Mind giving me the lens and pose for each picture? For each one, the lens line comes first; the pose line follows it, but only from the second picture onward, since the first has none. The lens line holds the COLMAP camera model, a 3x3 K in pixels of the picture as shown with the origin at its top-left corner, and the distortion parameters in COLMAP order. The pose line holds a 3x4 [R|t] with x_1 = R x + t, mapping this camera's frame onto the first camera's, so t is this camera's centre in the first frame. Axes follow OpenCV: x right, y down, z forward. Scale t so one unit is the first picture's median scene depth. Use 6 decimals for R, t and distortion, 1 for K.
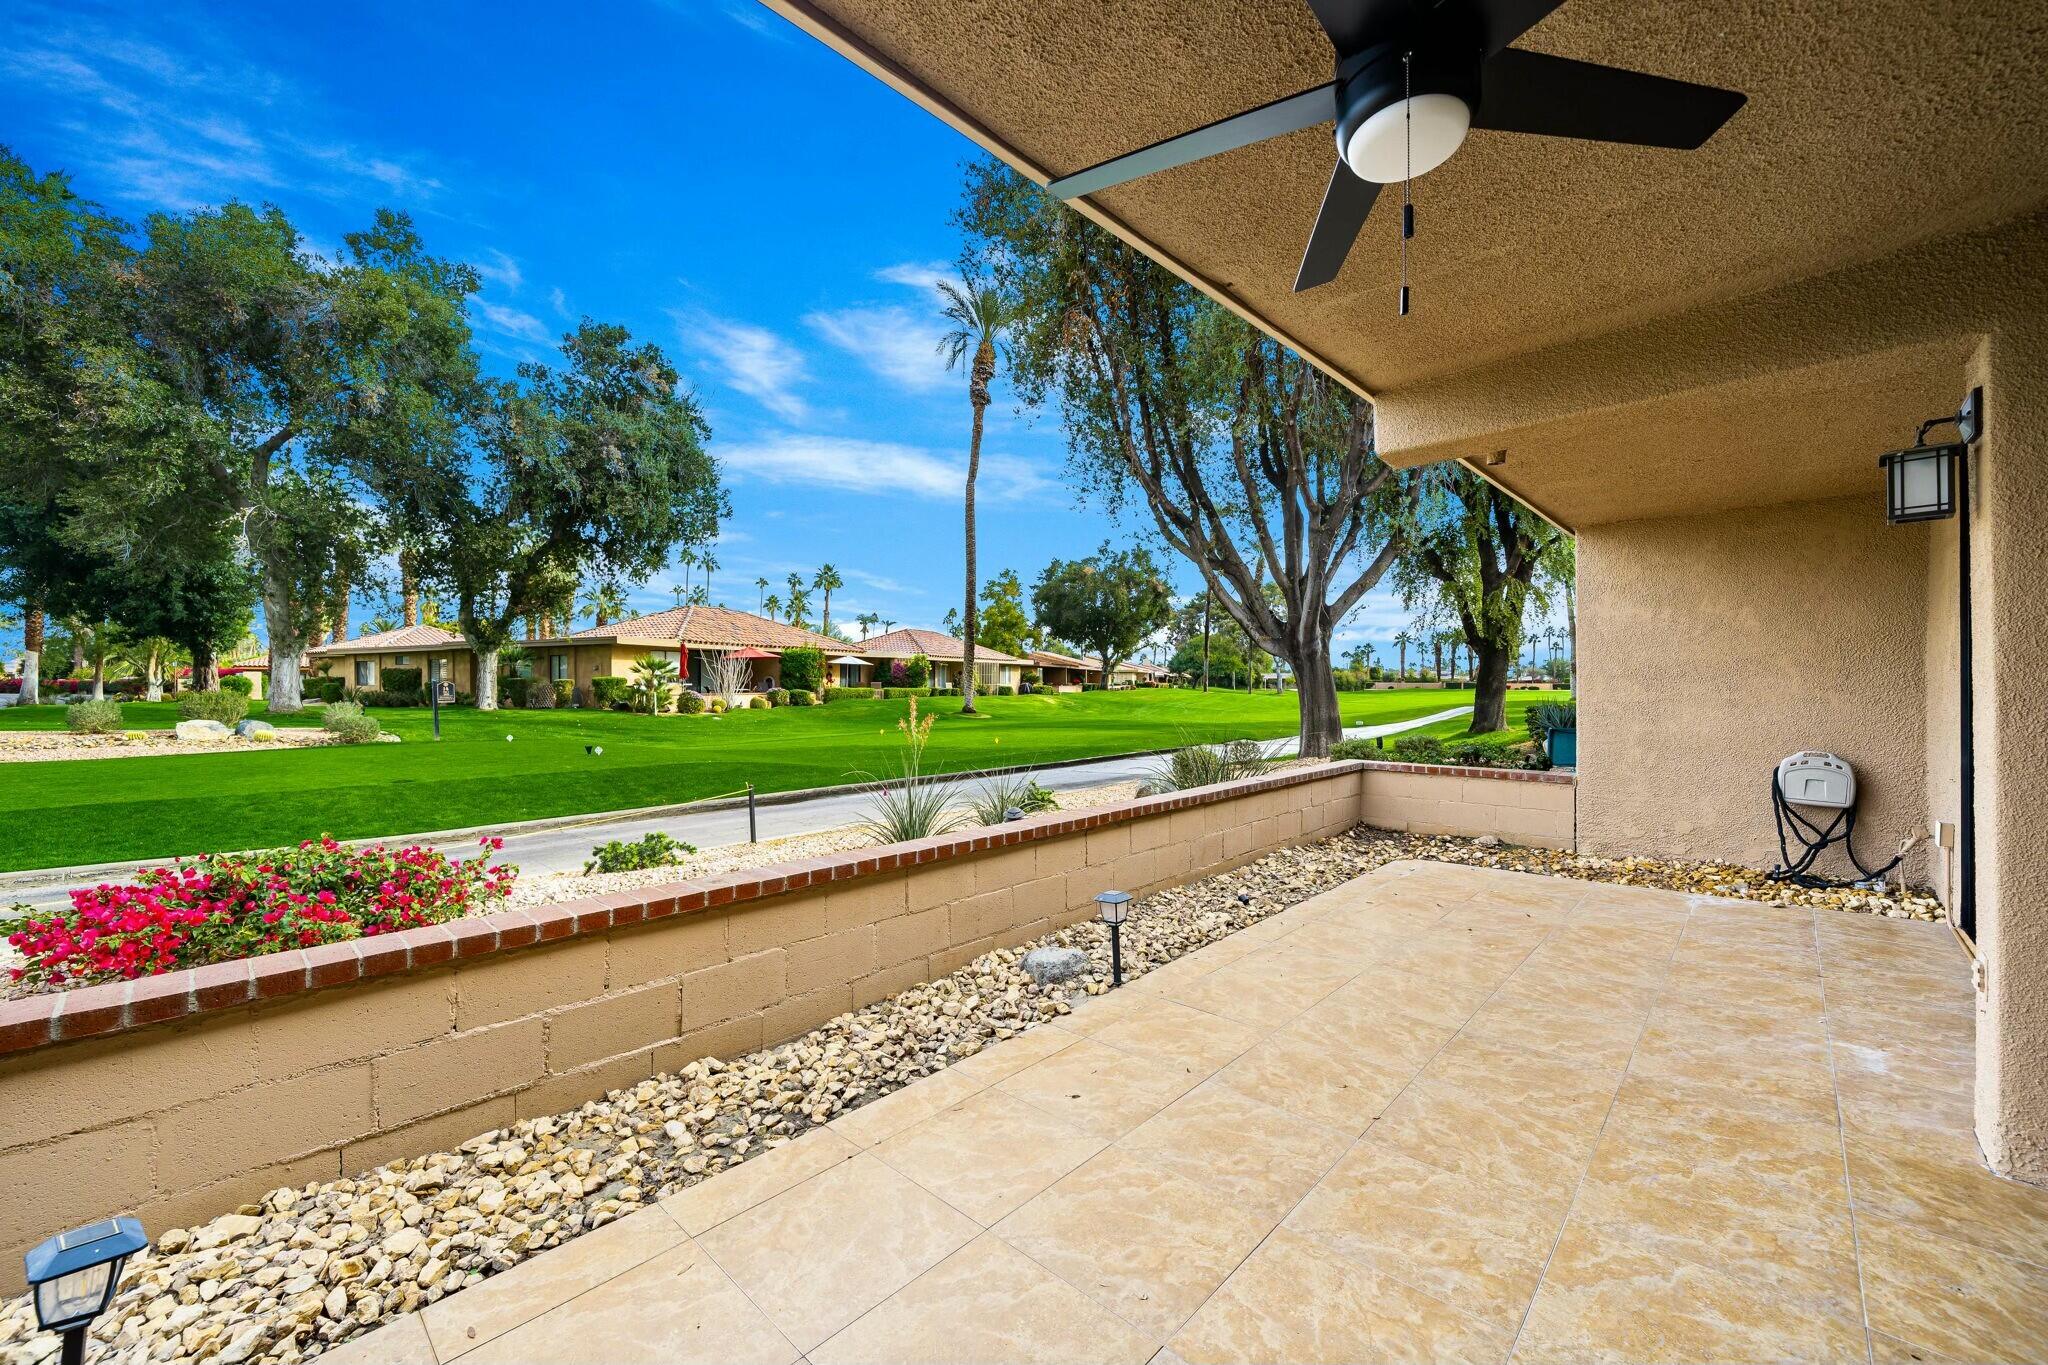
lens RADIAL K [[803.8, 0, 1019.4], [0, 803.8, 685.0], [0, 0, 1]] dist [-0.006326, 0.000844]
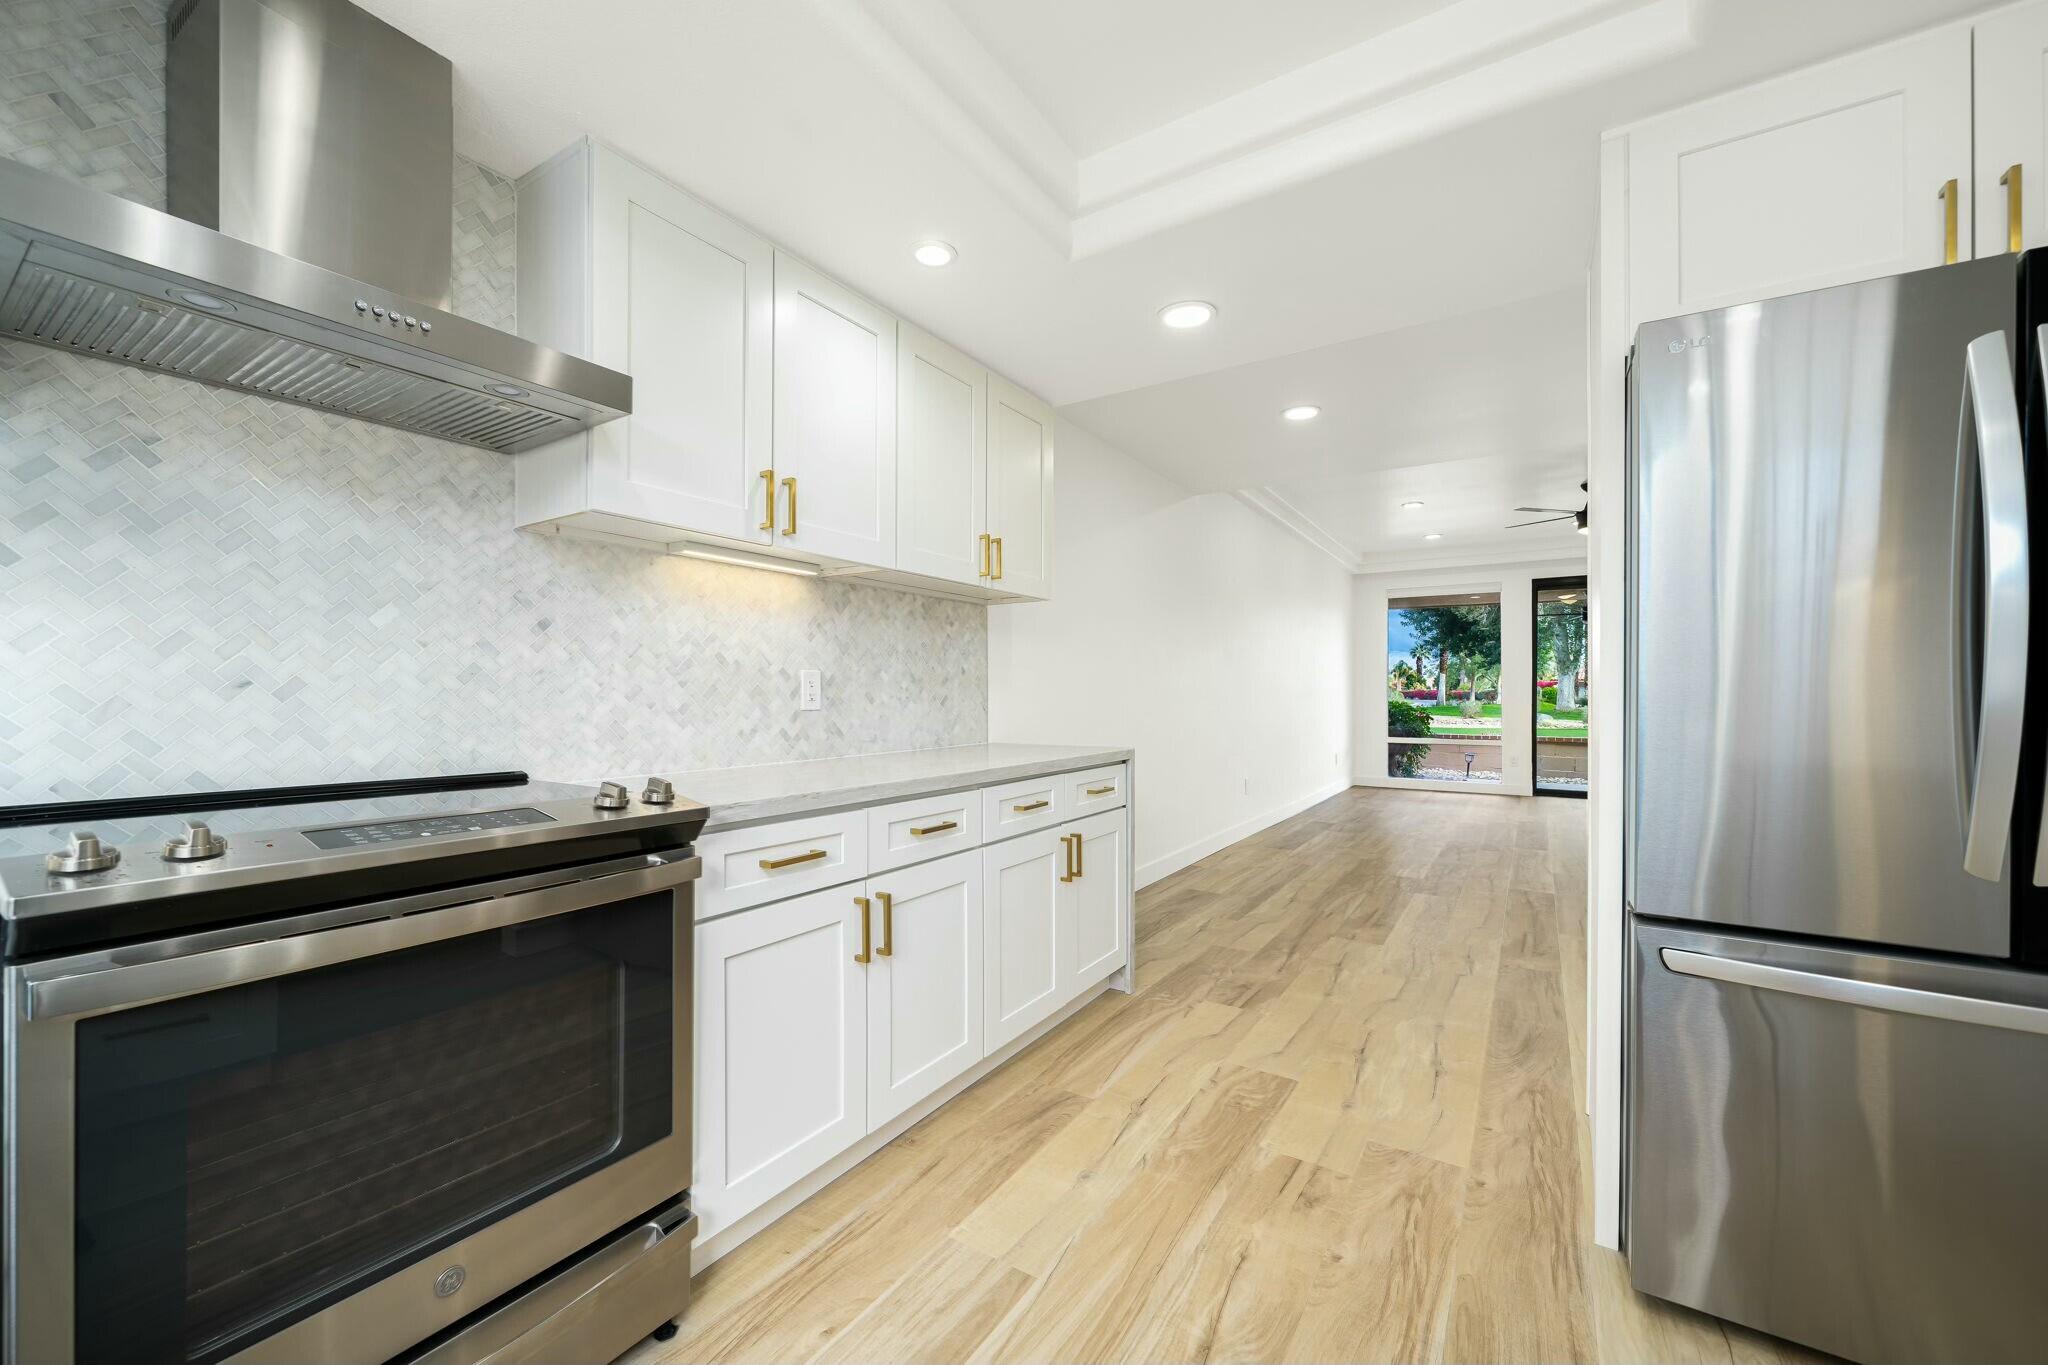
lens RADIAL K [[803.8, 0, 1007.5], [0, 803.8, 691.7], [0, 0, 1]] dist [-0.006326, 0.000844]
pose [[0.186599, -0.003182, -0.982431, 0.300502], [-0.001142, 0.999993, -0.003456, 0.002841], [0.982436, 0.001767, 0.186594, -0.257913]]
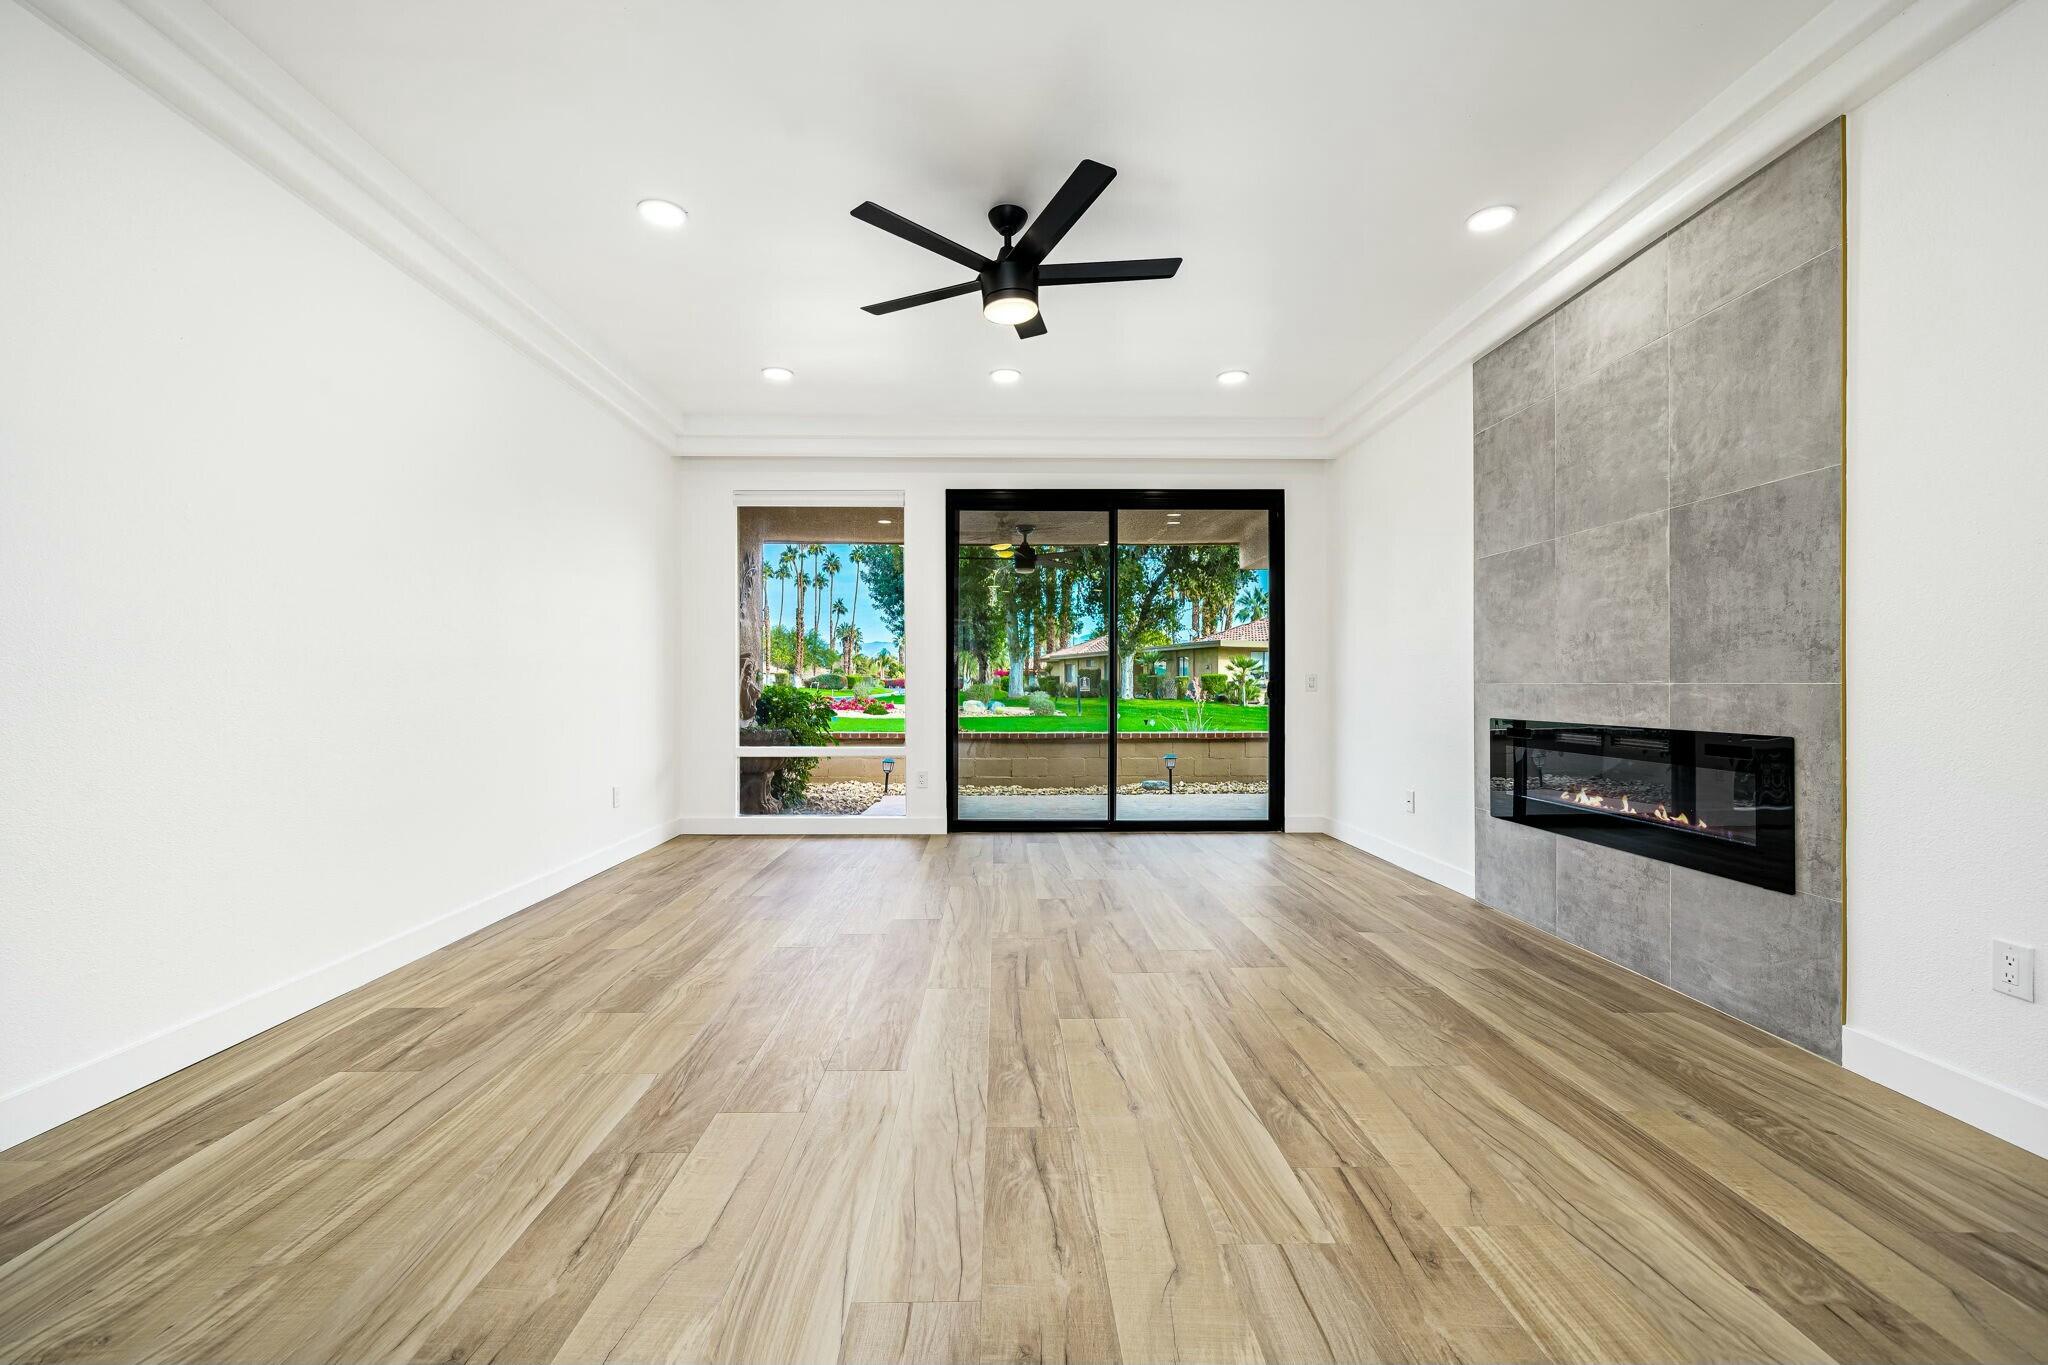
lens RADIAL K [[858.3, 0, 1008.0], [0, 858.3, 687.8], [0, 0, 1]] dist [-0.001525, -0.000295]
pose [[0.703821, 0.004470, -0.710363, 0.191765], [-0.001760, 0.999988, 0.004550, 0.005365], [0.710375, -0.001952, 0.703821, -0.136254]]
